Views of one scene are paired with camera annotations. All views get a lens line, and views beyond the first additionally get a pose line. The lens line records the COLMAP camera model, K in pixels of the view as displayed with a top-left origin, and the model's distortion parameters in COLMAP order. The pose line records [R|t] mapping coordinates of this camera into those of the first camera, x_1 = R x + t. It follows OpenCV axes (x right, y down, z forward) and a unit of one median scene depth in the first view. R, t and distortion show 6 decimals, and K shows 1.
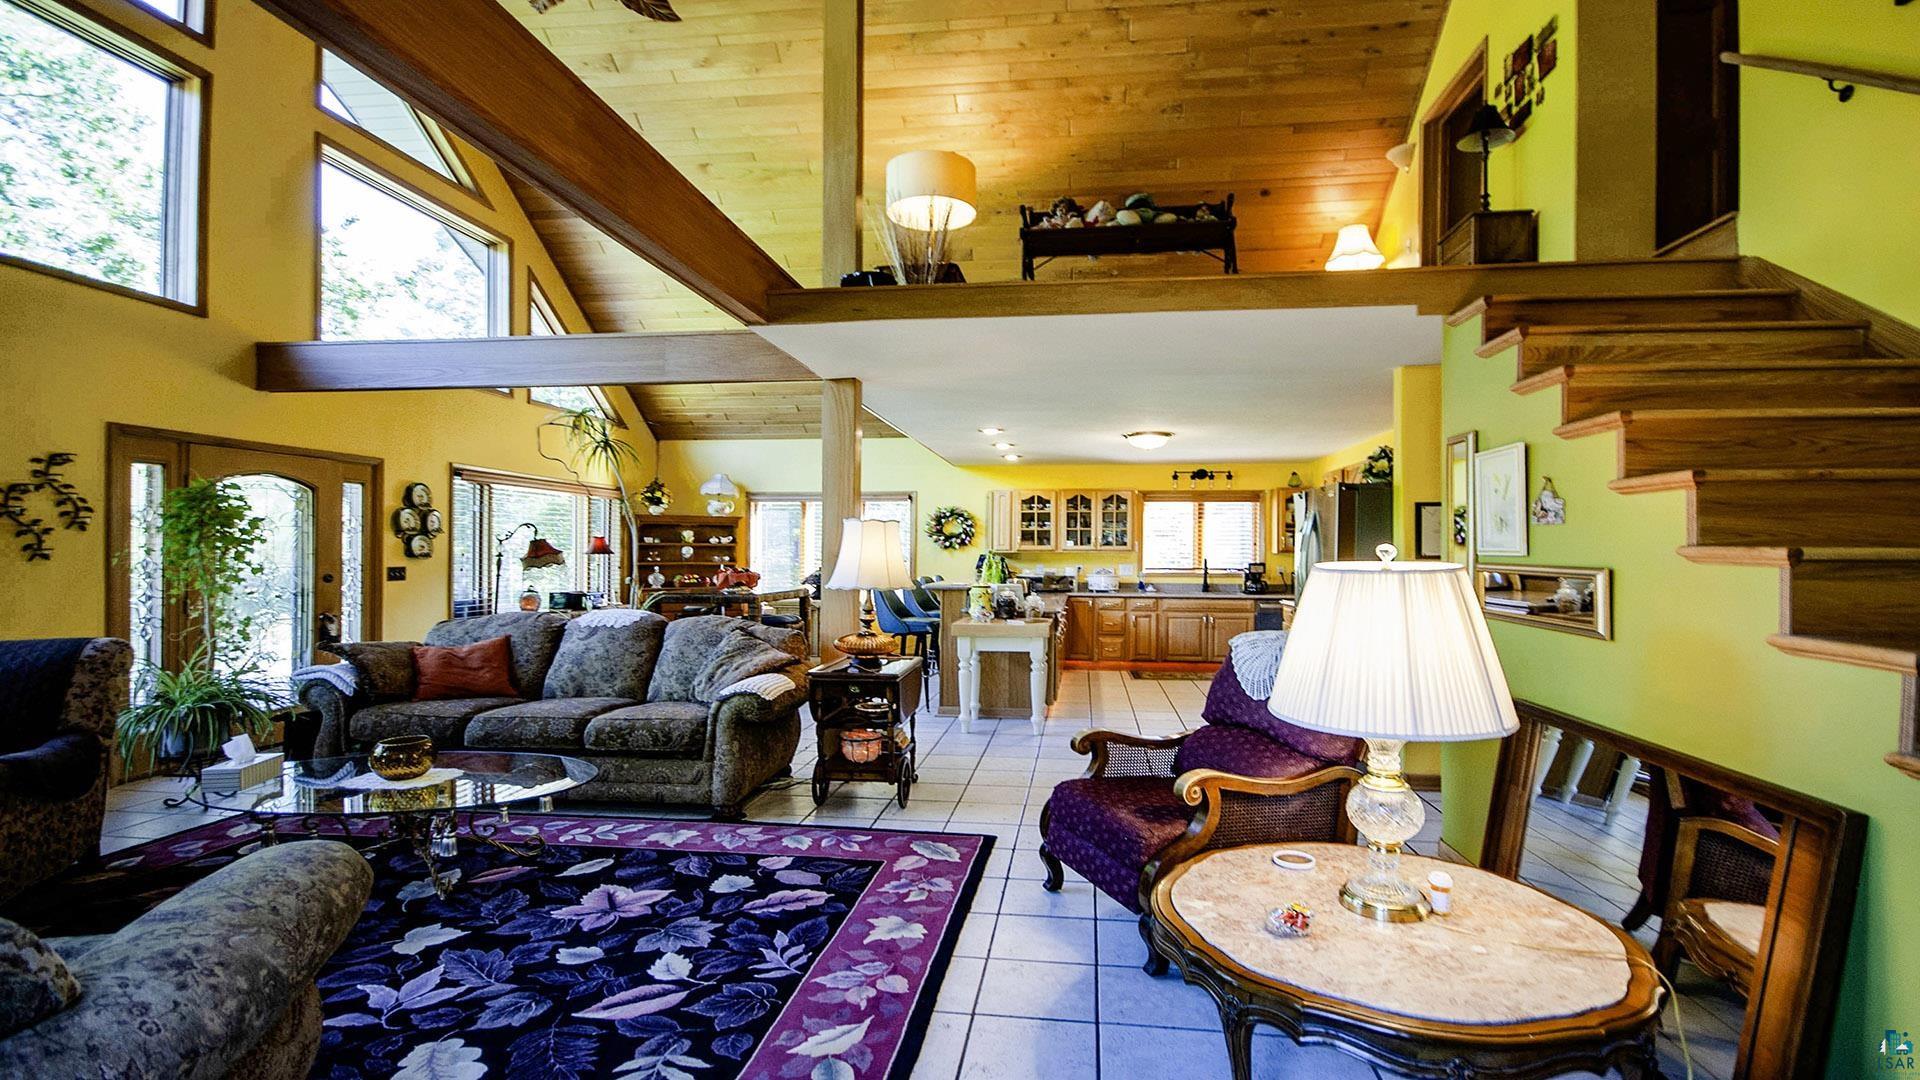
lens RADIAL K [[920.4, 0, 962.1], [0, 920.4, 546.9], [0, 0, 1]] dist [-0.000056, -0.000158]
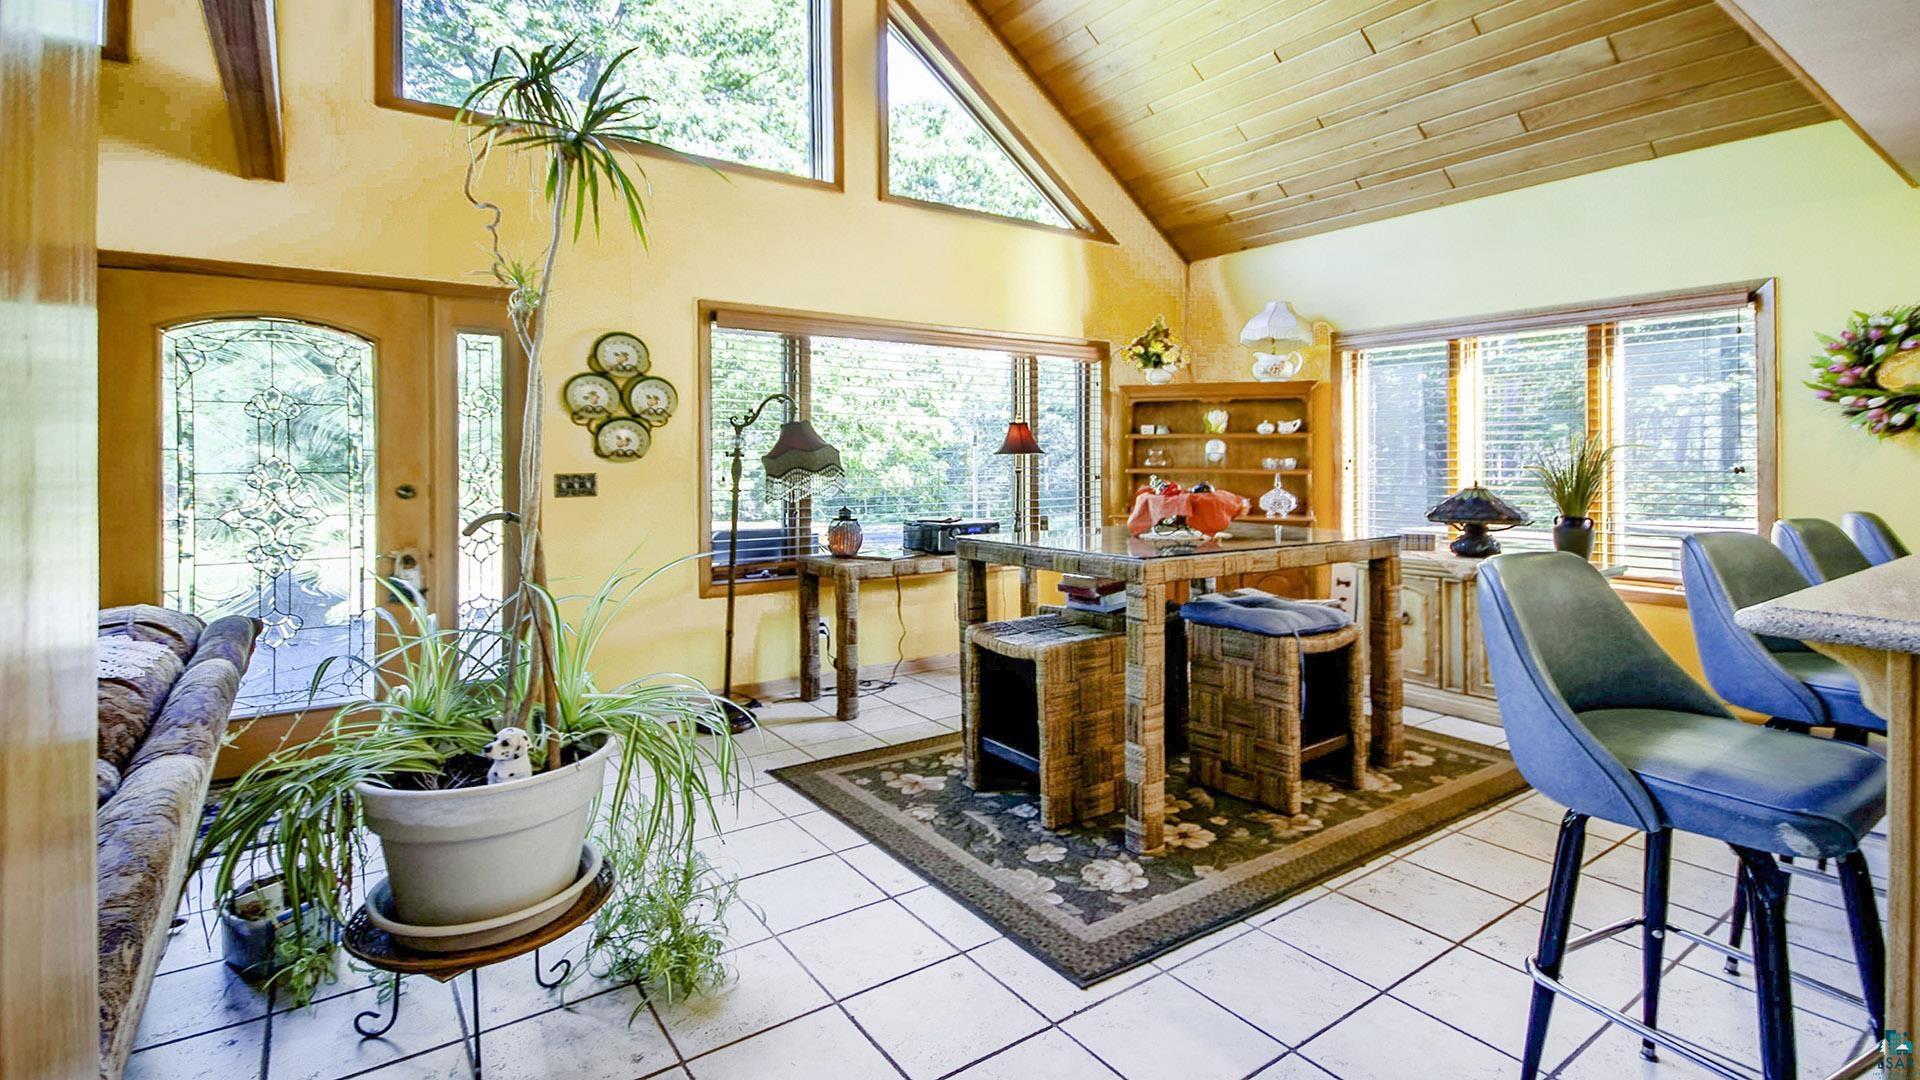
lens RADIAL K [[899.3, 0, 961.9], [0, 899.3, 461.2], [0, 0, 1]] dist [0.002938, -0.000639]
pose [[0.692828, -0.003361, -0.721095, -0.016611], [0.007679, 0.999967, 0.002718, 0.010164], [0.721062, -0.007420, 0.692830, 0.552873]]
